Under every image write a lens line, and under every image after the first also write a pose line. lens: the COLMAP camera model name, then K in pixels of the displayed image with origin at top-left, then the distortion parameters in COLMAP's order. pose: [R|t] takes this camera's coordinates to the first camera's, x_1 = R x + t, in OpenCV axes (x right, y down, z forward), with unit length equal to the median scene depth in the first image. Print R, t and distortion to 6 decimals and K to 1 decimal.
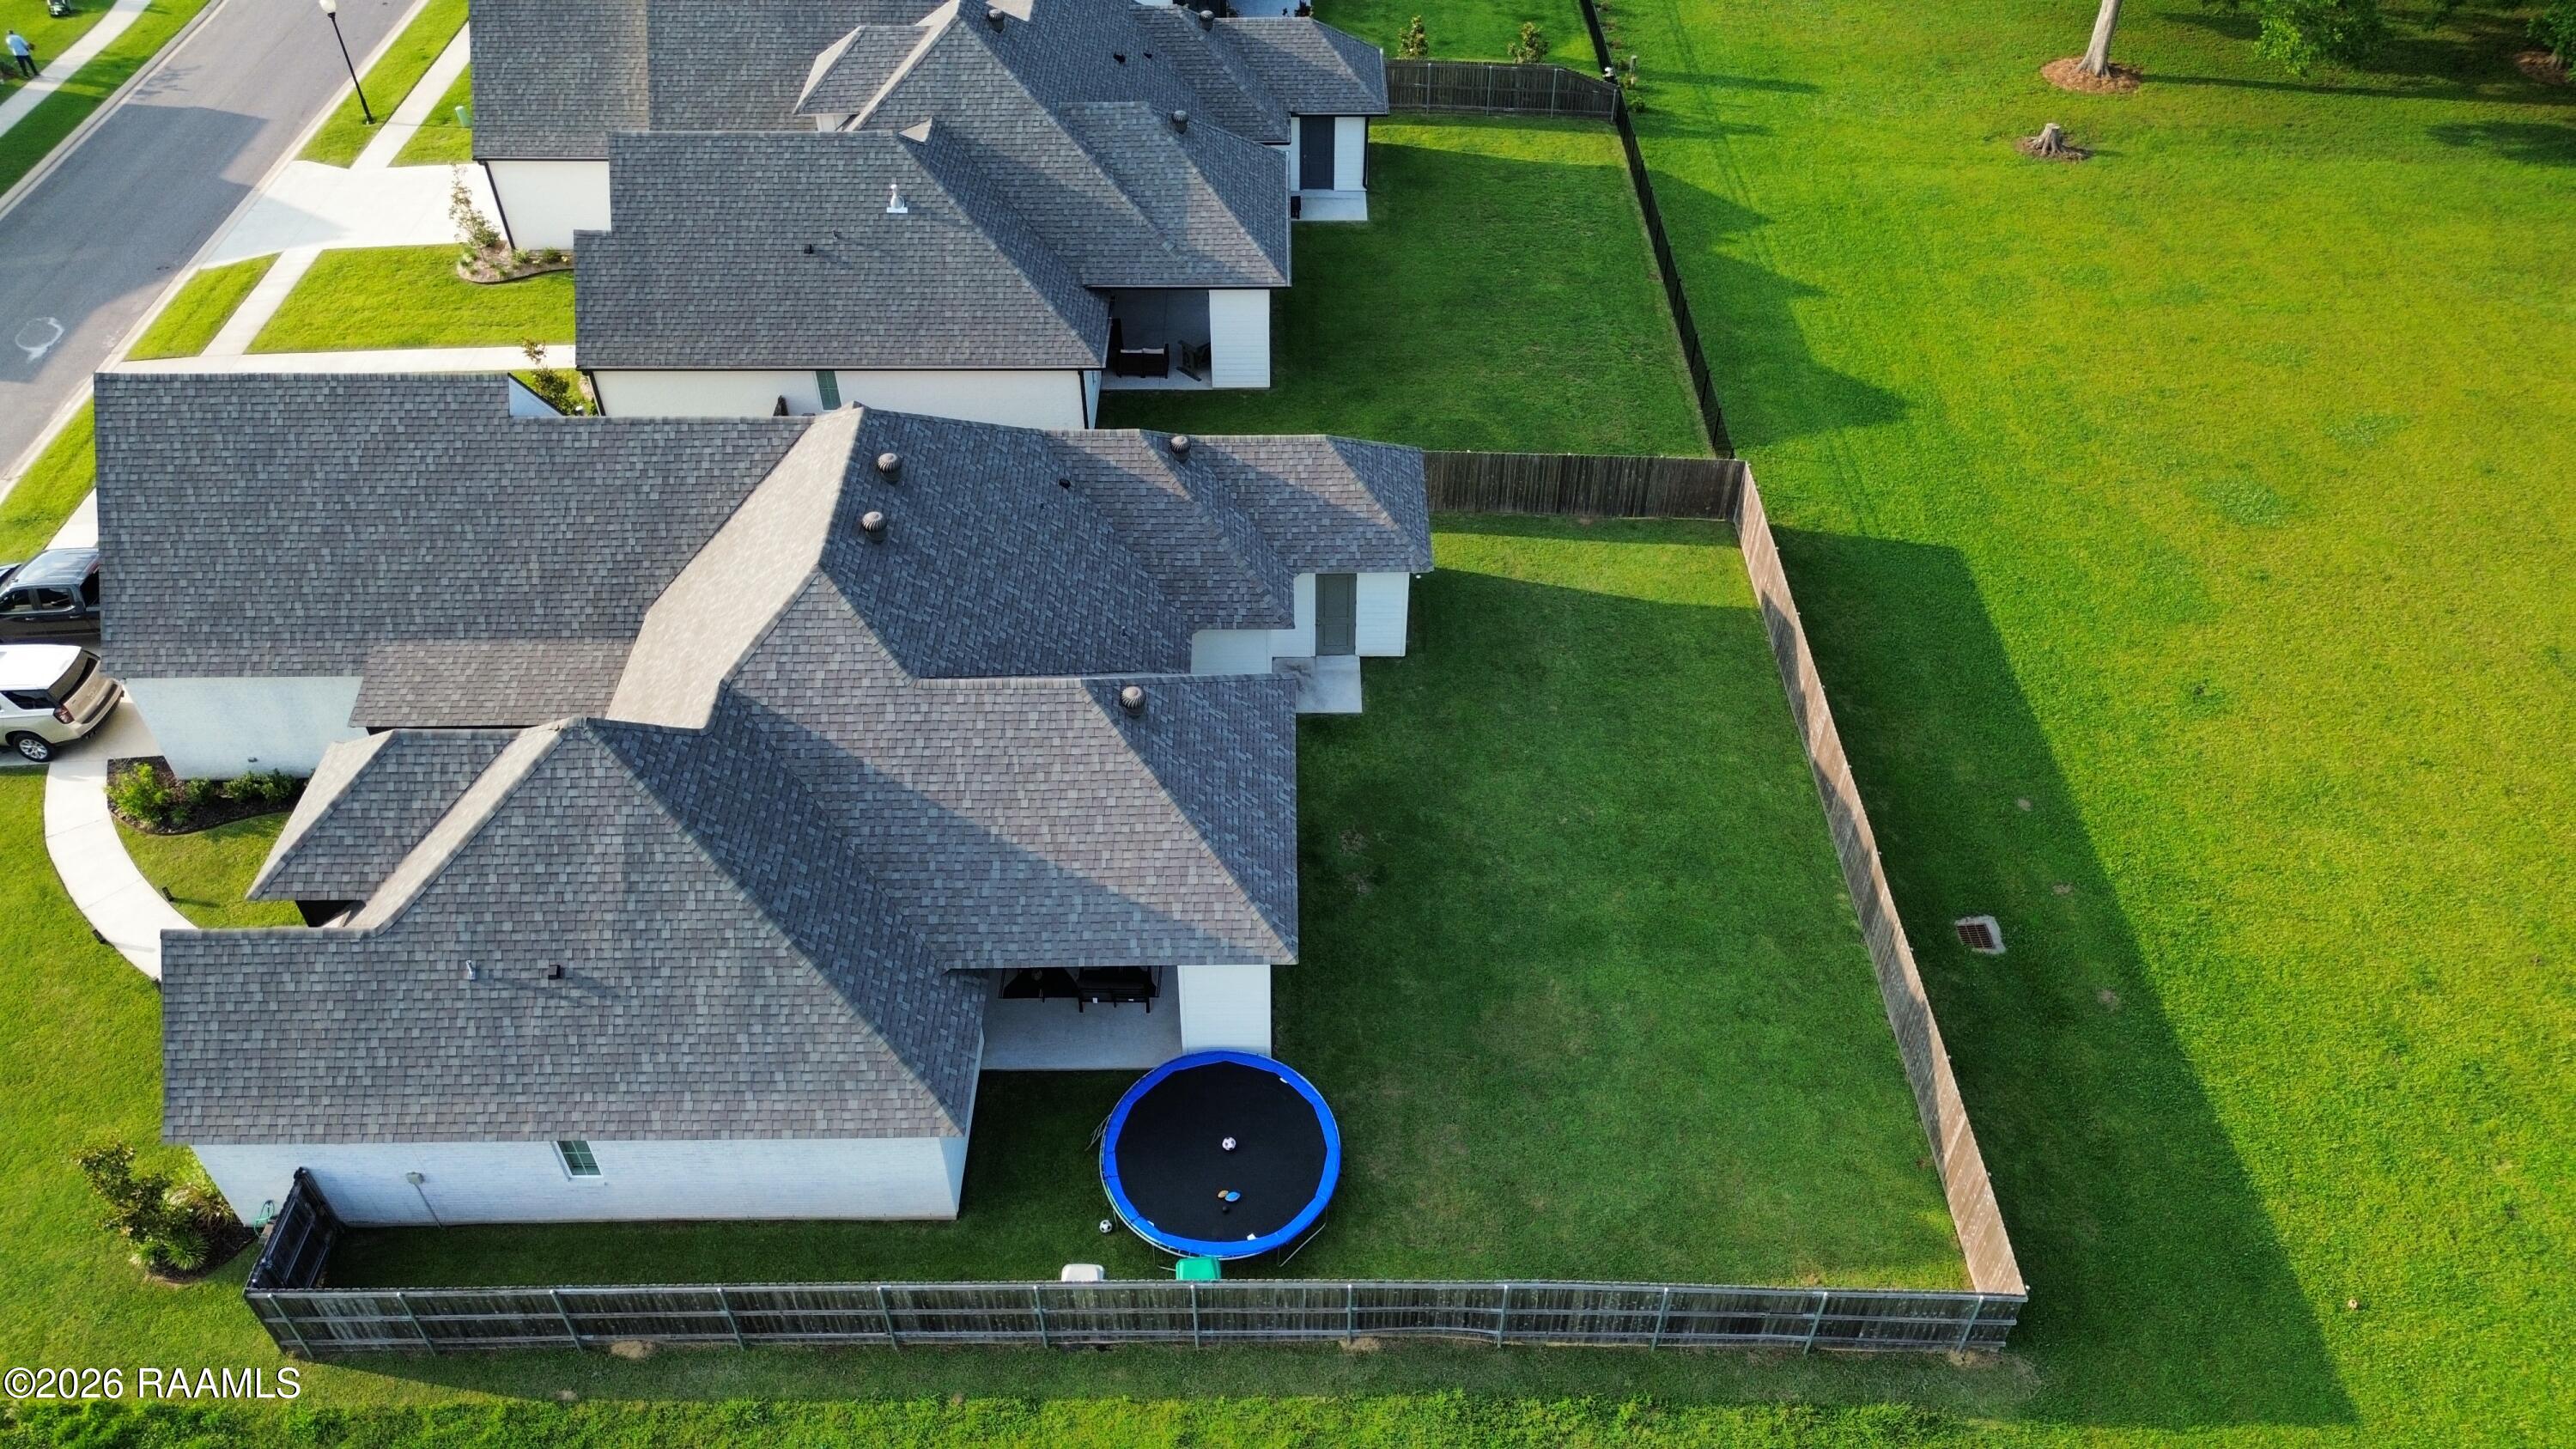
lens RADIAL K [[1826.9, 0, 1288.0], [0, 1826.9, 724.5], [0, 0, 1]] dist [0.069913, -0.063243]
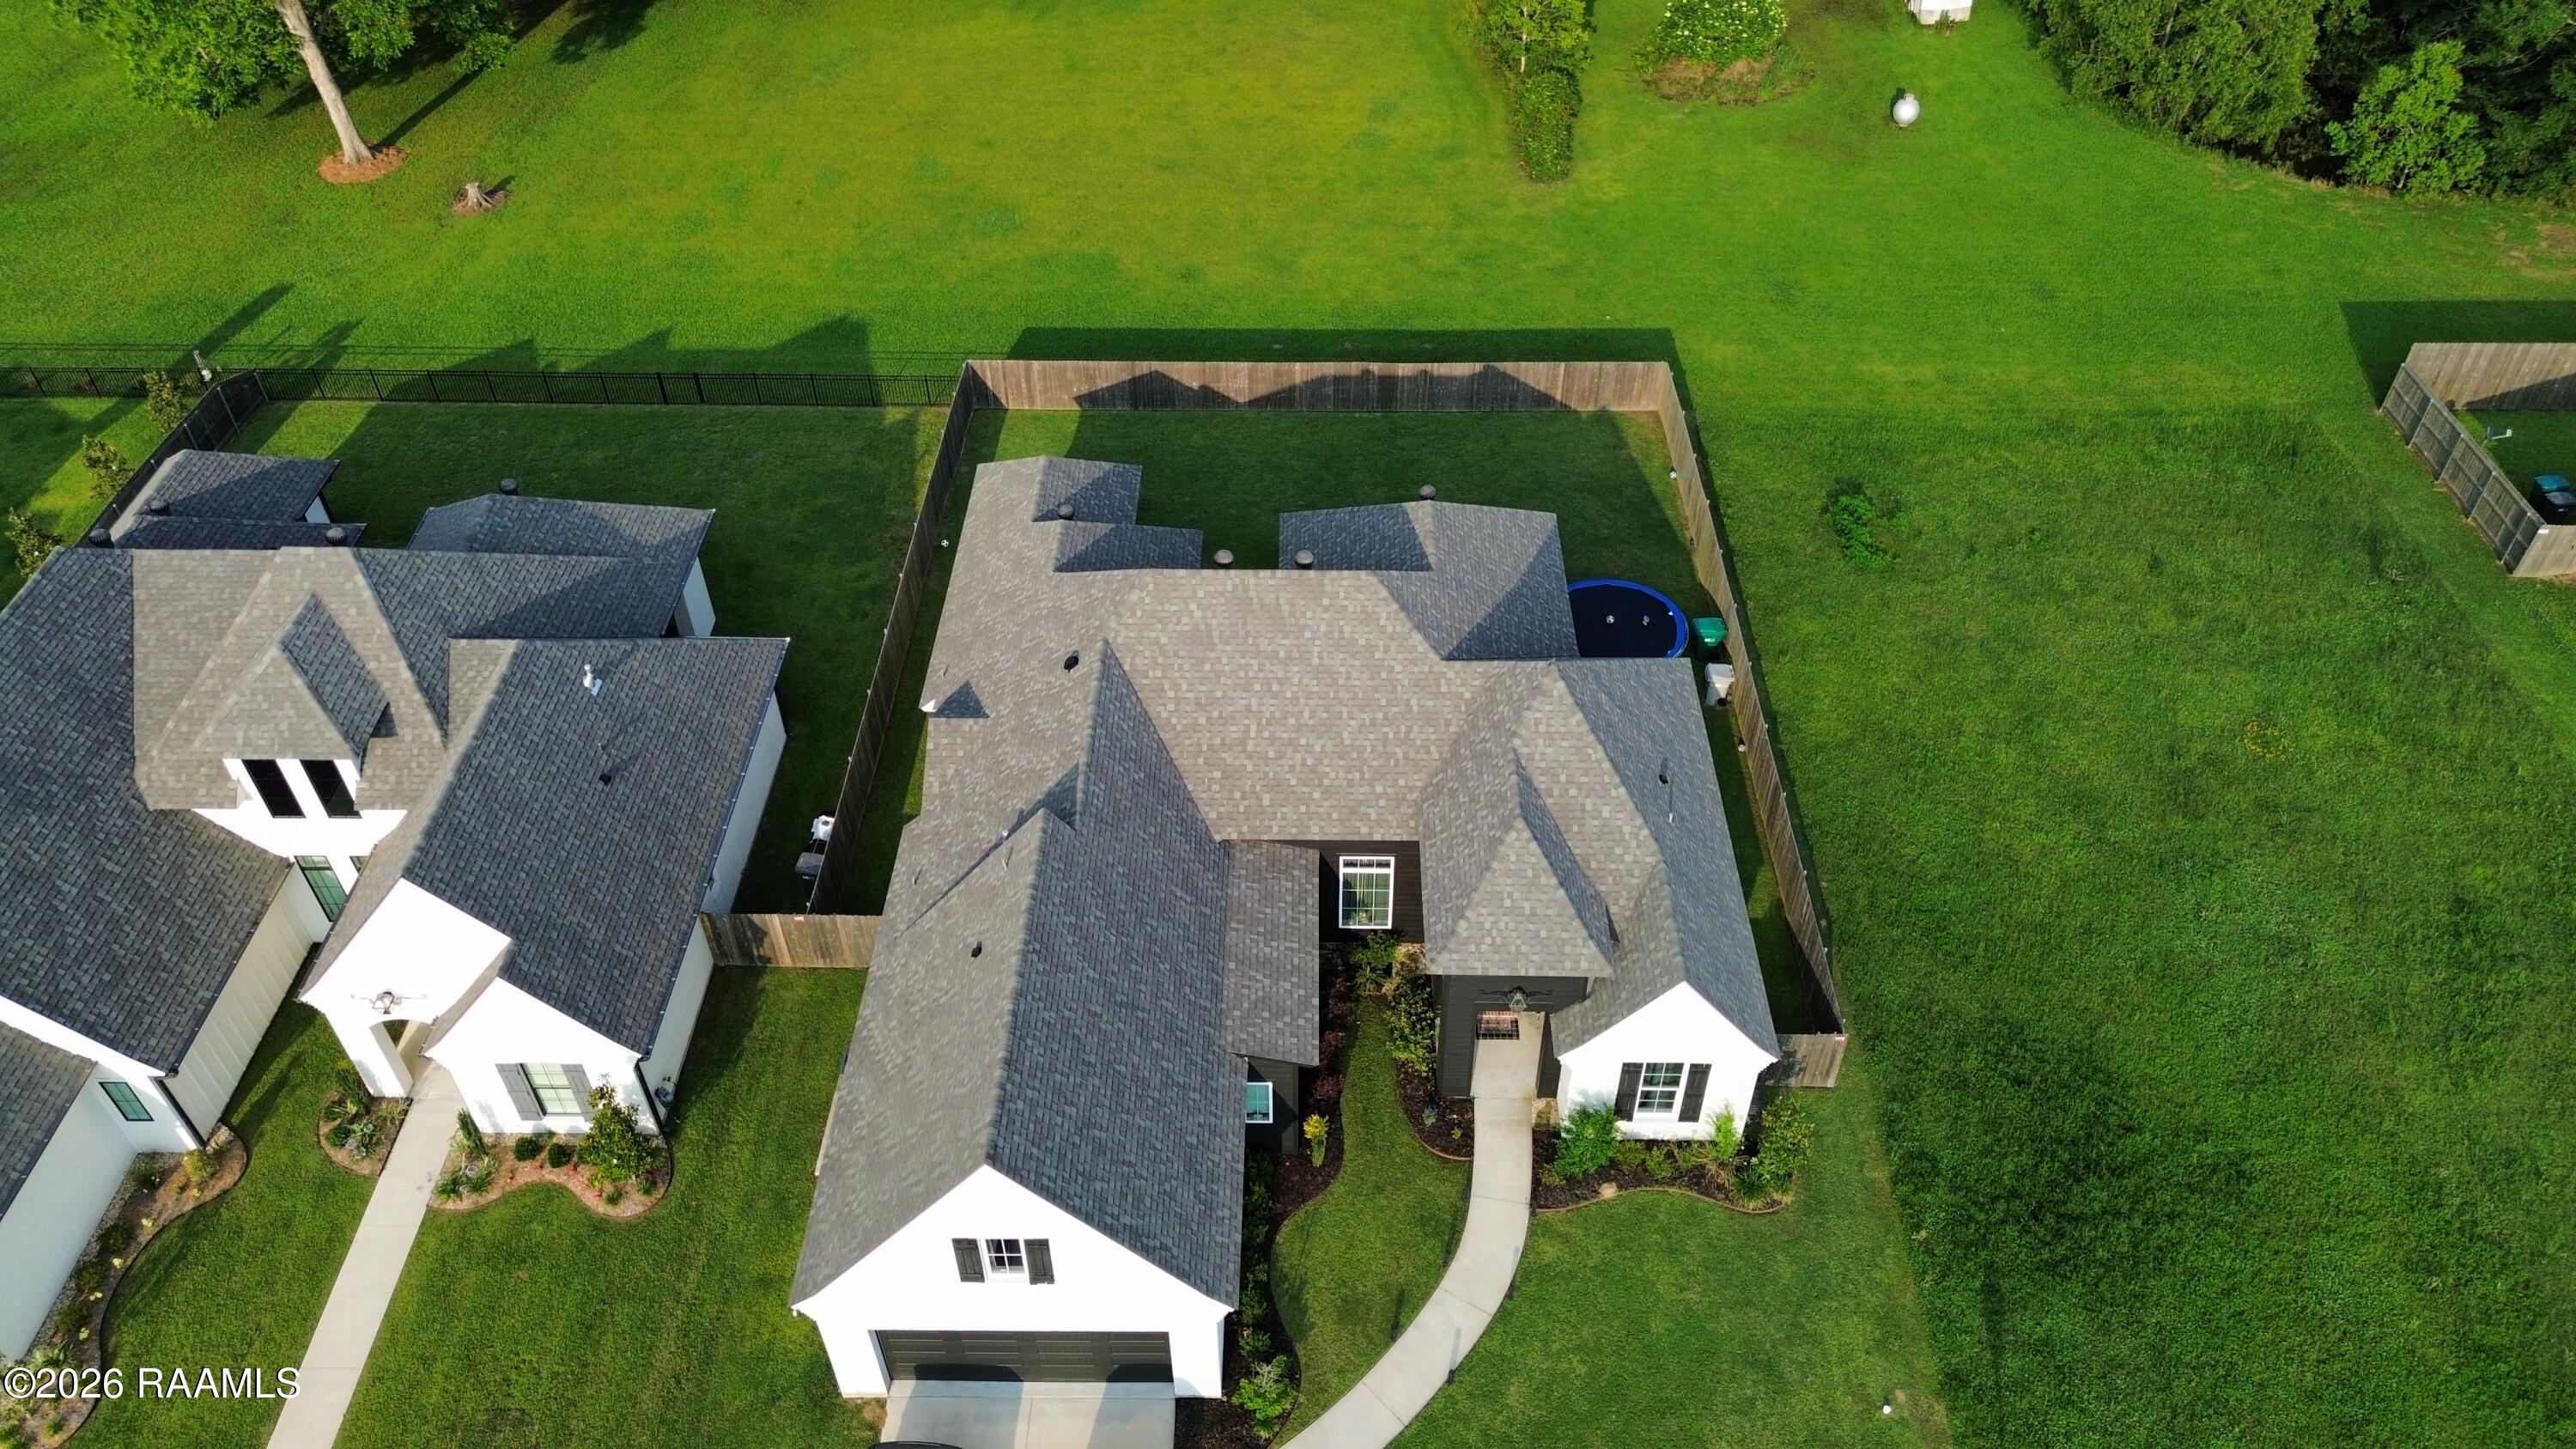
lens RADIAL K [[1837.9, 0, 1287.8], [0, 1837.9, 713.0], [0, 0, 1]] dist [0.069643, -0.063782]
pose [[0.018821, -0.670582, 0.741597, -0.952983], [0.679632, 0.552595, 0.482430, -0.516025], [-0.733312, 0.494933, 0.466149, 0.361915]]
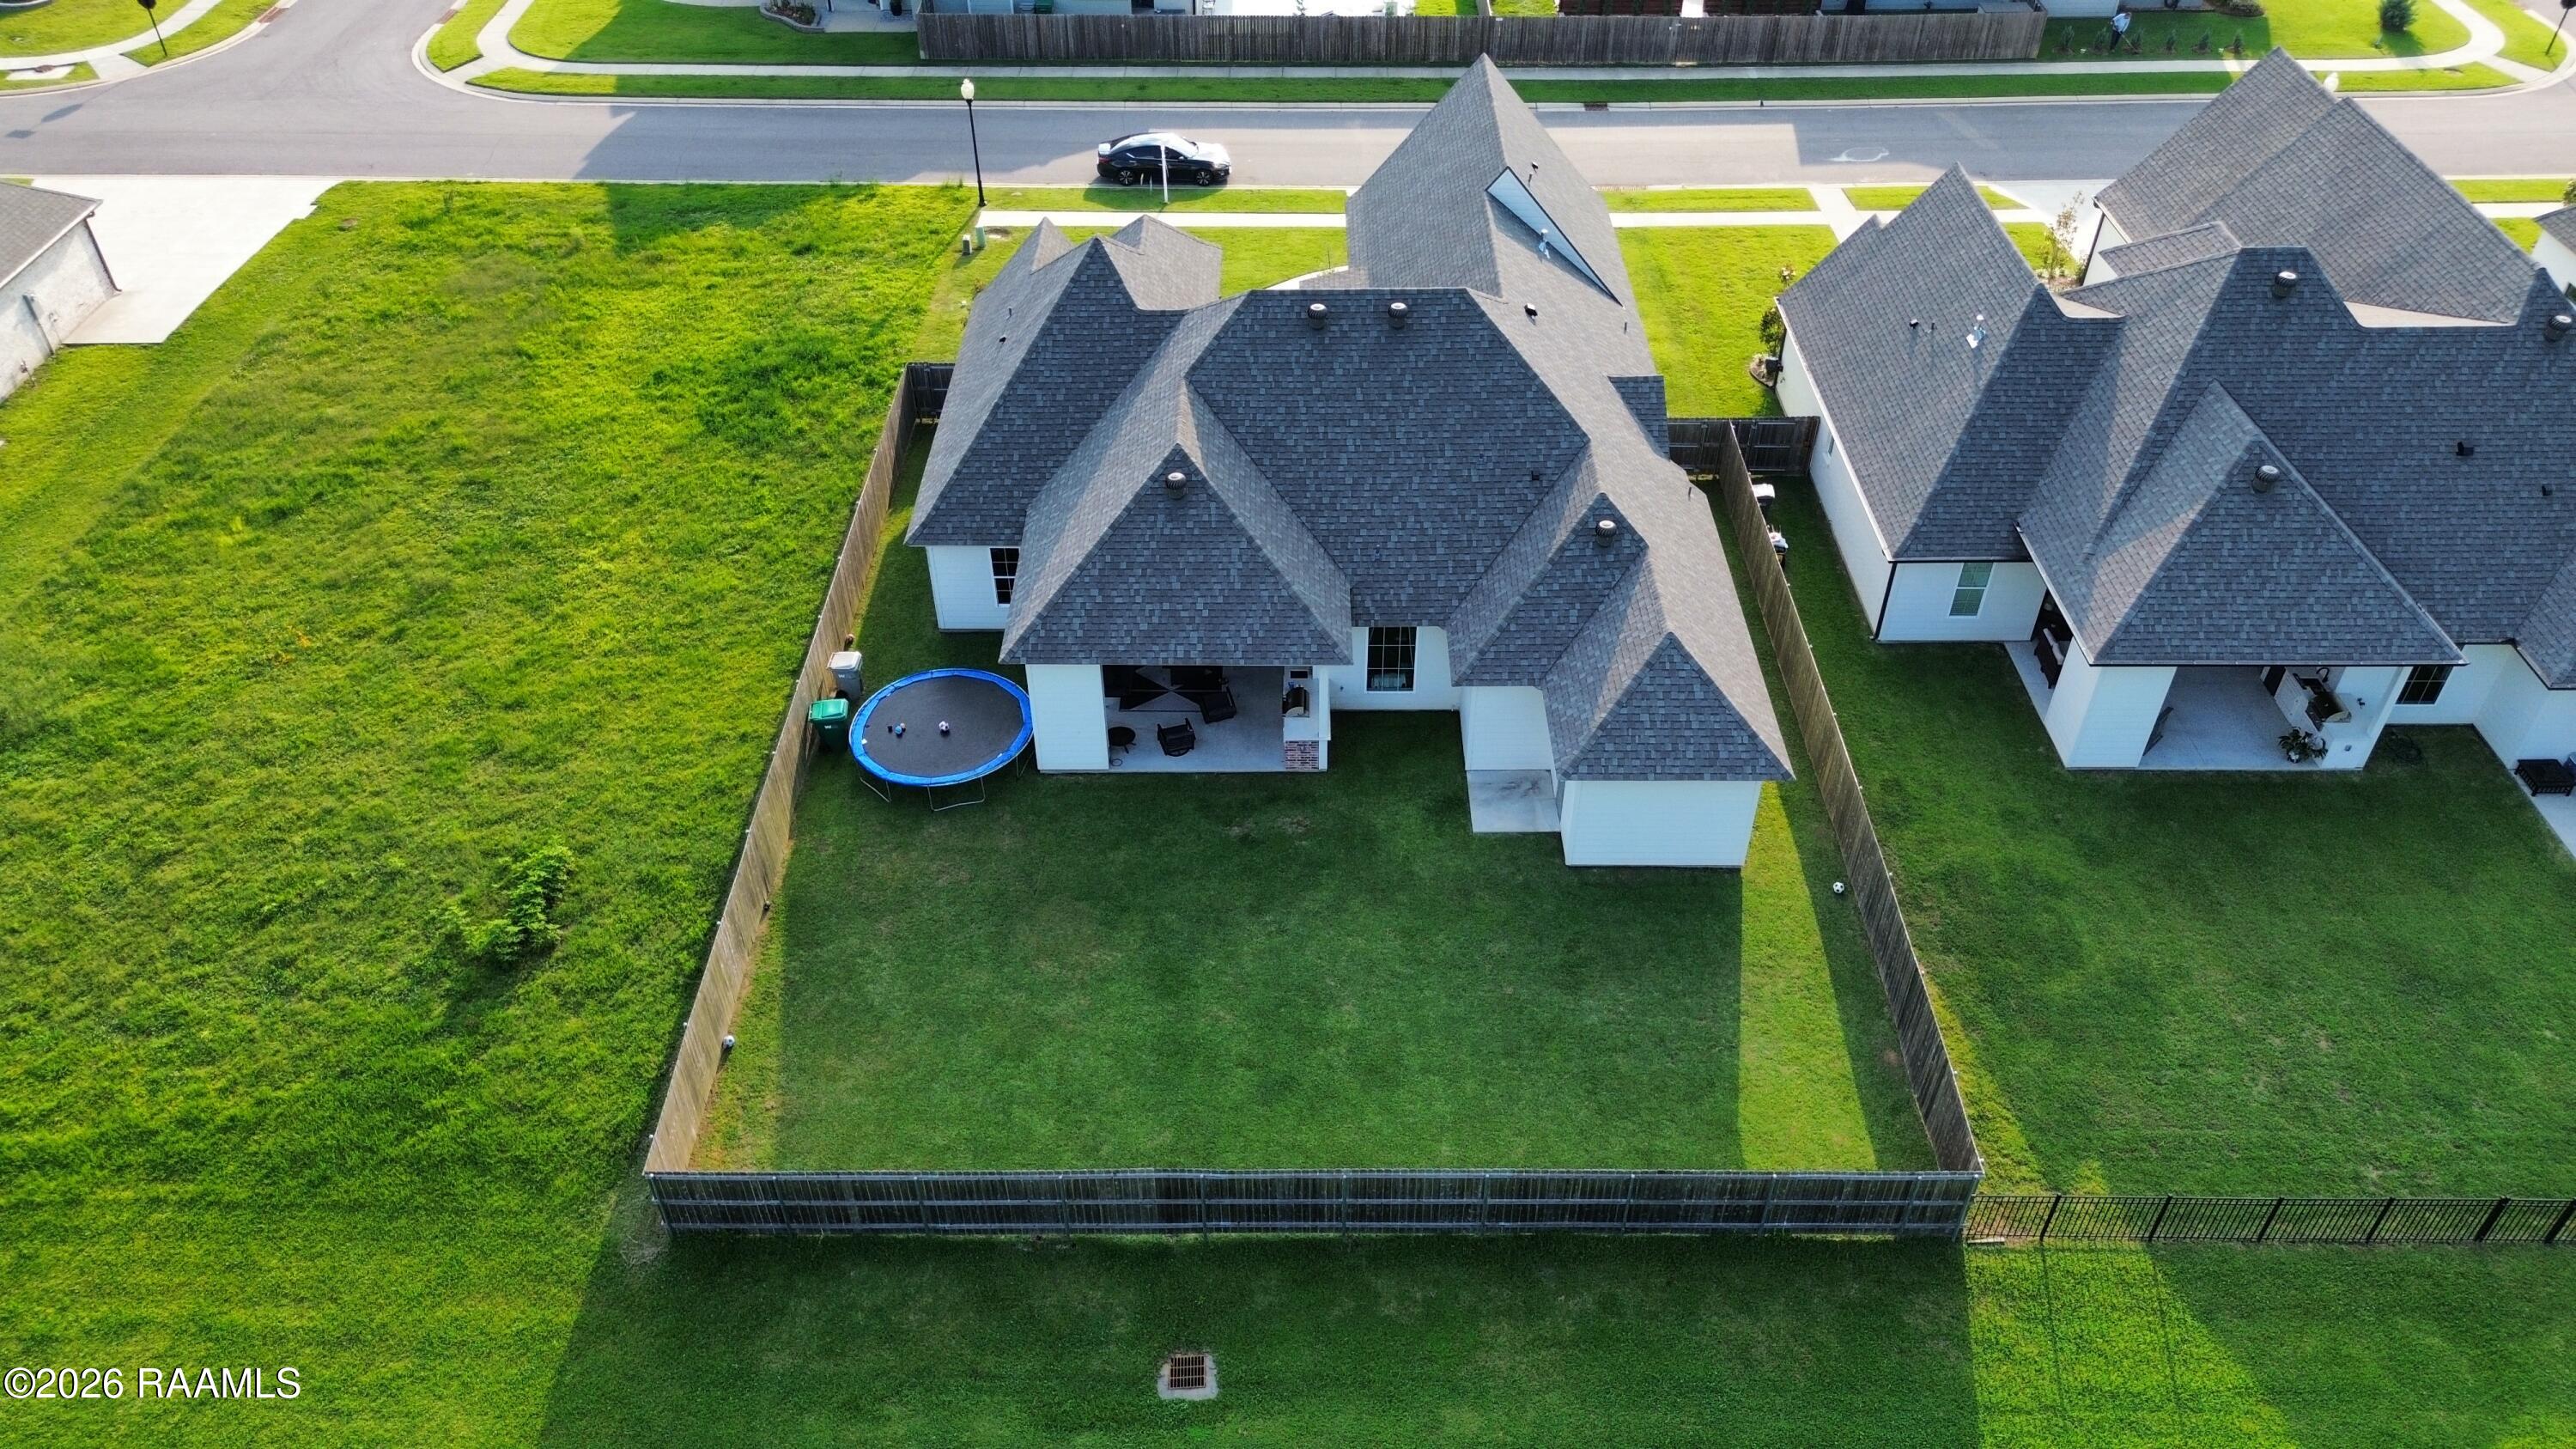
lens RADIAL K [[1826.9, 0, 1288.0], [0, 1826.9, 724.5], [0, 0, 1]] dist [0.069913, -0.063243]
pose [[-0.007979, 0.644458, -0.764598, 0.714390], [-0.673811, 0.561502, 0.480306, -0.419940], [0.738861, 0.519027, 0.429763, 0.451889]]
